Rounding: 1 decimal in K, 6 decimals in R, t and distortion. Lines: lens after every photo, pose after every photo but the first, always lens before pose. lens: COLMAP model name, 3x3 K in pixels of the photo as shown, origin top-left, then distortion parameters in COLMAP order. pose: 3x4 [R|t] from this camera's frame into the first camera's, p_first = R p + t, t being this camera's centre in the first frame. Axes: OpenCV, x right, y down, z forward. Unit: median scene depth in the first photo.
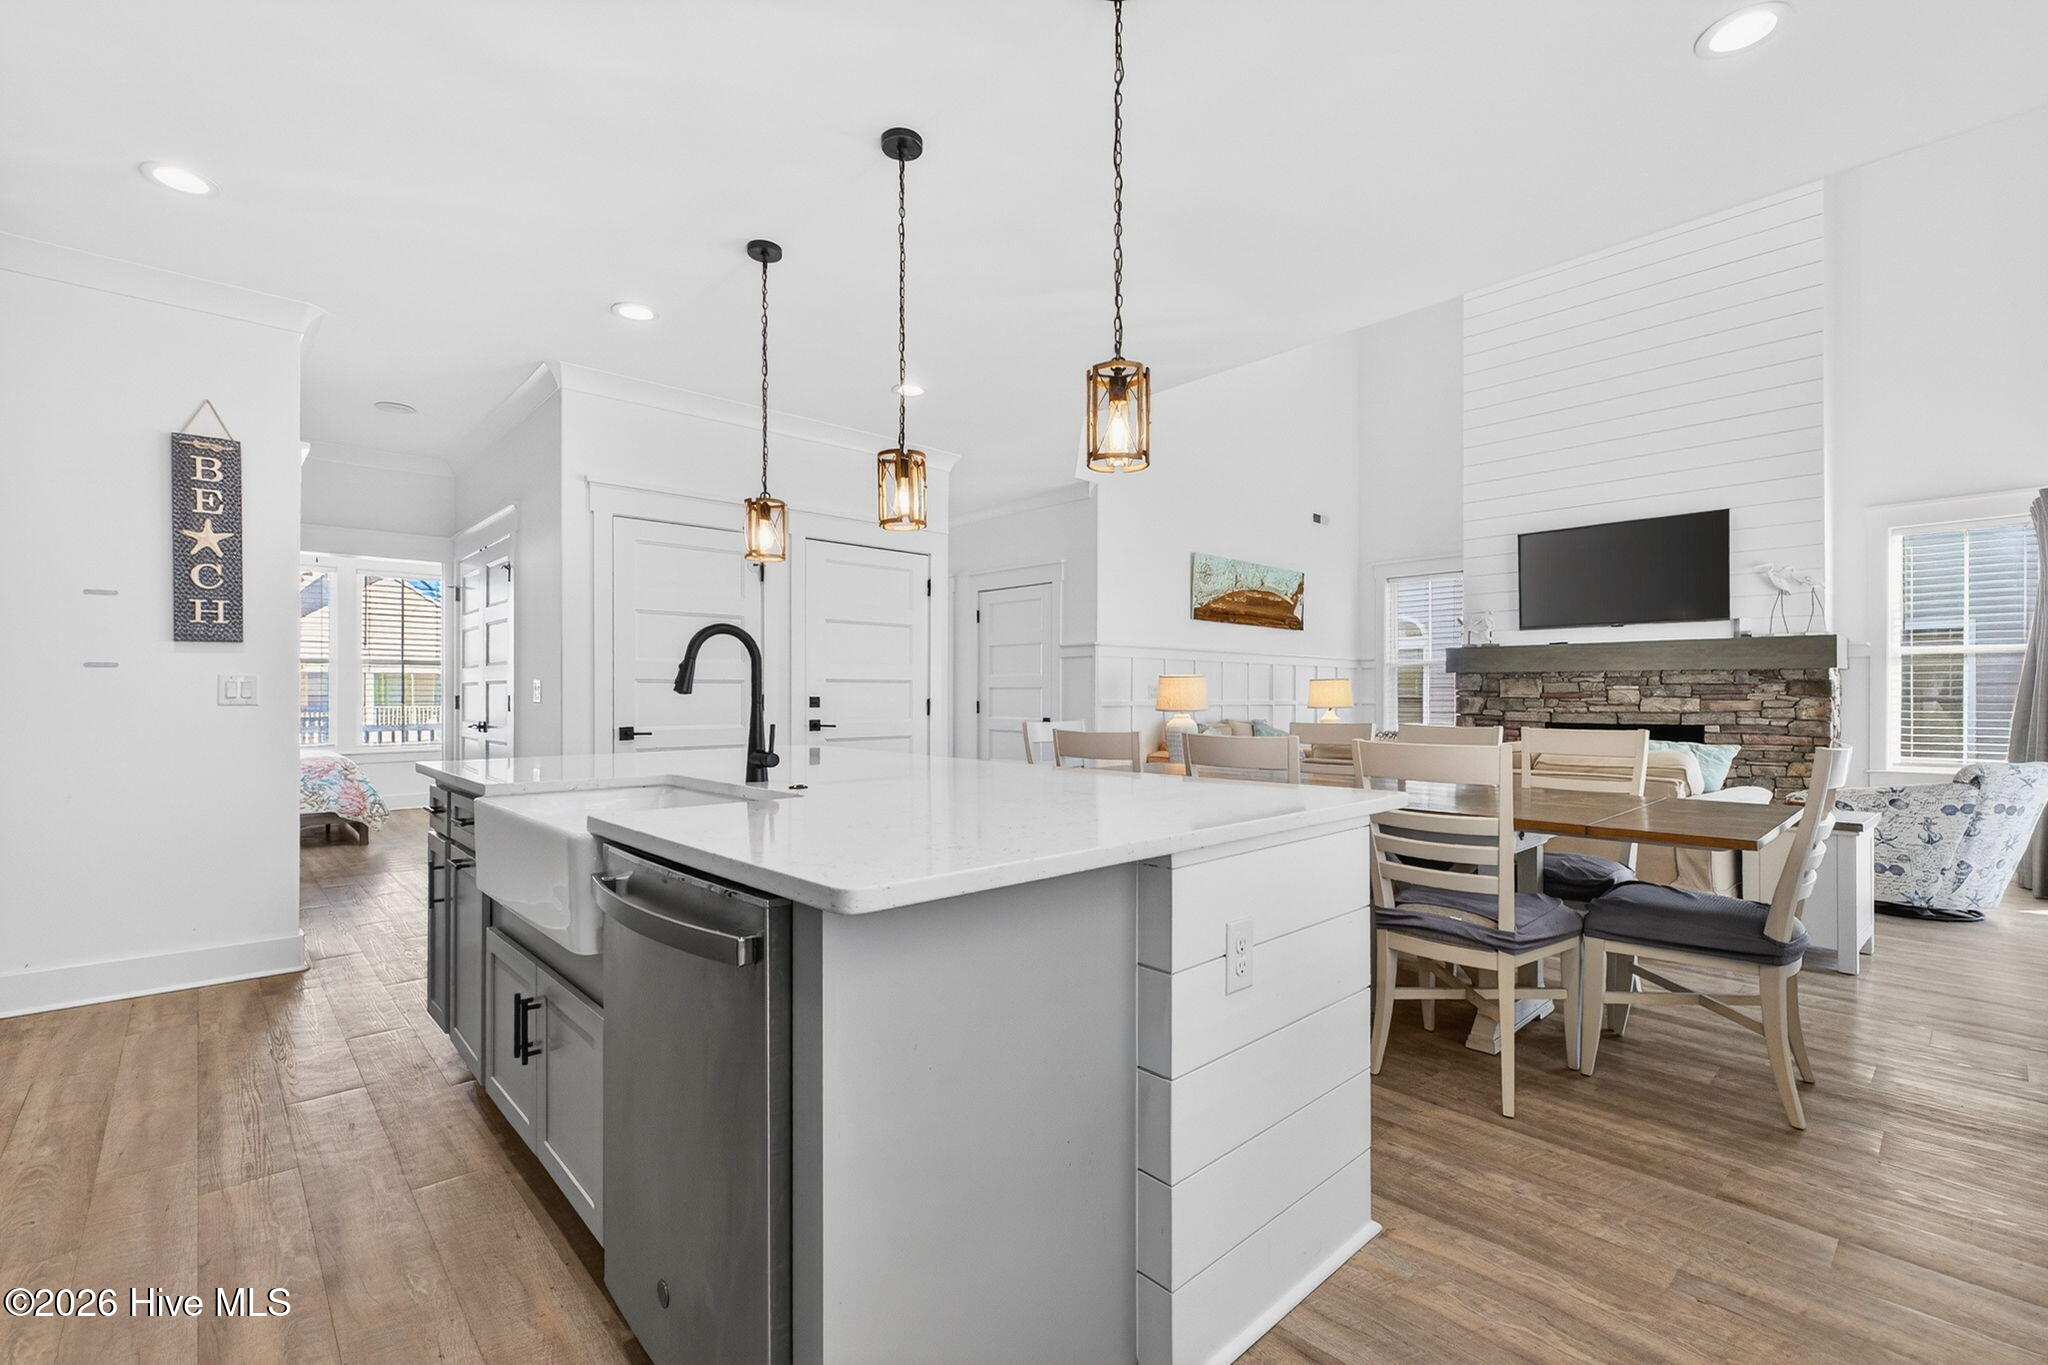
lens RADIAL K [[894.2, 0, 1020.6], [0, 894.2, 689.9], [0, 0, 1]] dist [0.000422, 0.000001]
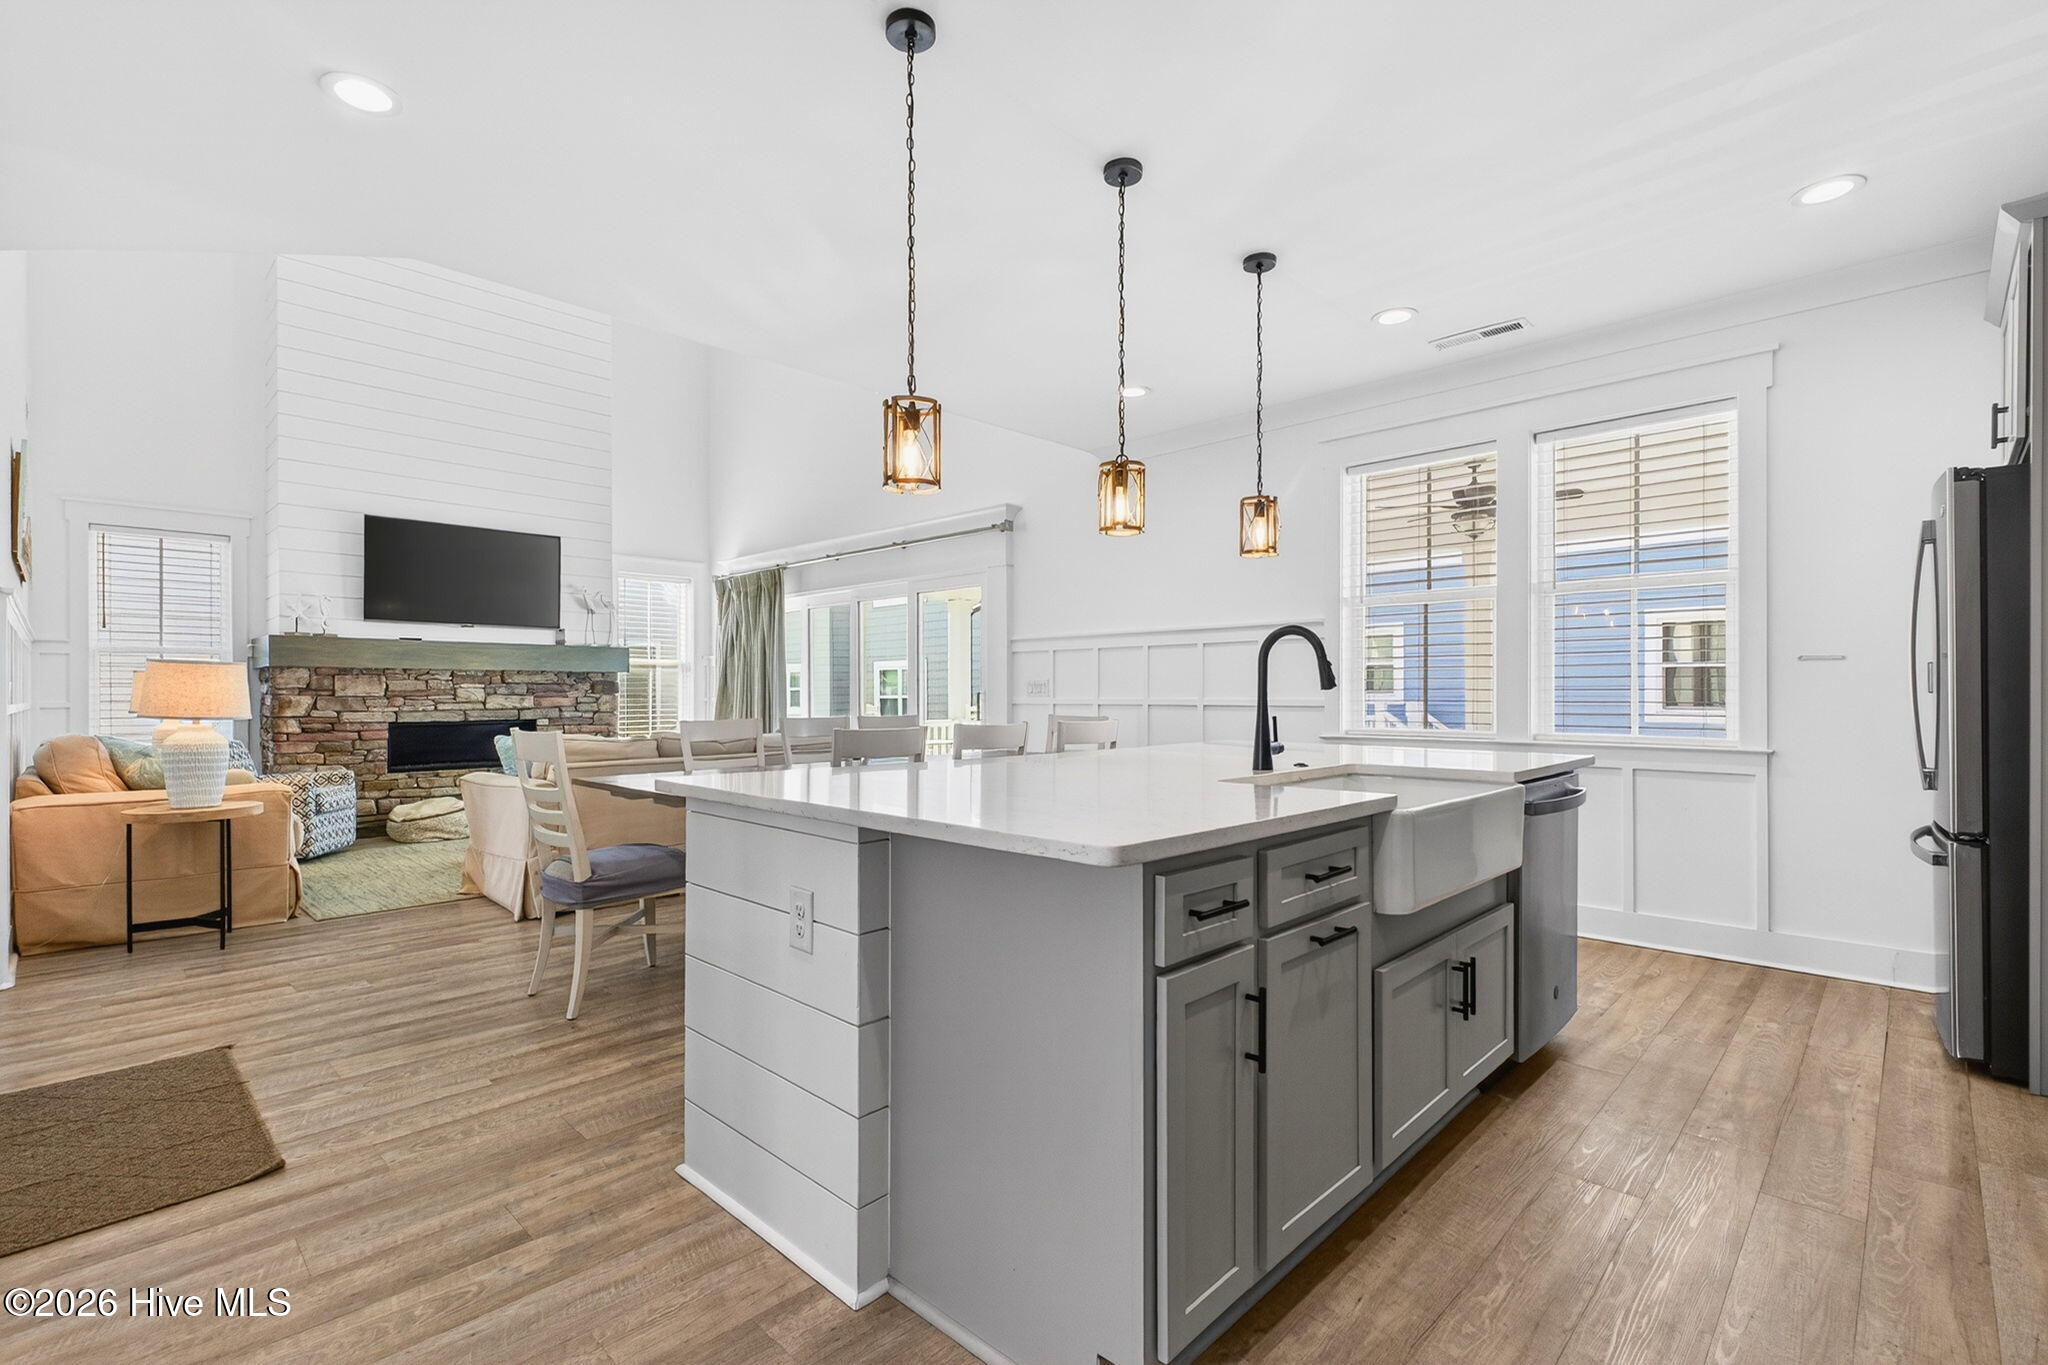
lens RADIAL K [[933.4, 0, 1019.5], [0, 933.4, 689.9], [0, 0, 1]] dist [0.000247, 0.000569]
pose [[-0.056702, 0.002139, 0.998389, -0.464681], [-0.003742, 0.999990, -0.002355, 0.002250], [-0.998384, -0.003869, -0.056694, 0.438504]]
